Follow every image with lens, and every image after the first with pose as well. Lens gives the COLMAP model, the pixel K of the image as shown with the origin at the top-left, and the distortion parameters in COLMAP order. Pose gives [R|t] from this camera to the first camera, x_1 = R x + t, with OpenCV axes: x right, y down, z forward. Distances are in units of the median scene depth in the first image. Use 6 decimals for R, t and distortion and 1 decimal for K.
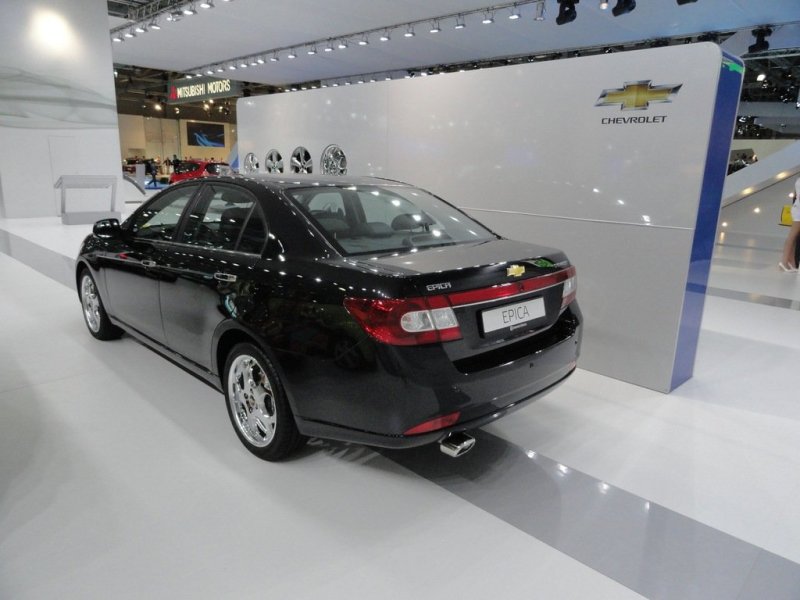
lens RADIAL K [[553.9, 0, 400.7], [0, 553.9, 298.2], [0, 0, 1]] dist [-0.011138, 0.004823]
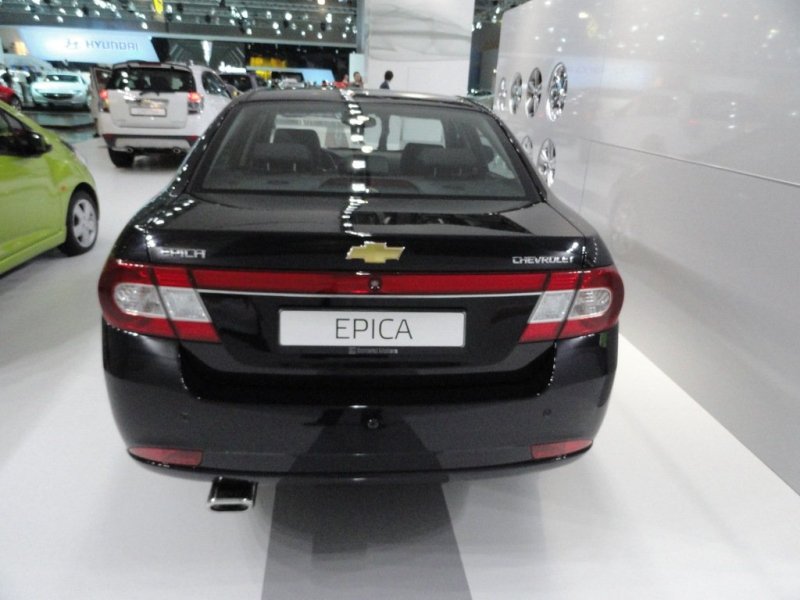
lens RADIAL K [[553.9, 0, 404.1], [0, 553.9, 298.2], [0, 0, 1]] dist [-0.011138, 0.004823]
pose [[0.775275, 0.226150, -0.589750, 0.547604], [-0.164643, 0.973782, 0.156977, -0.093947], [0.609788, -0.024602, 0.792182, 0.559642]]
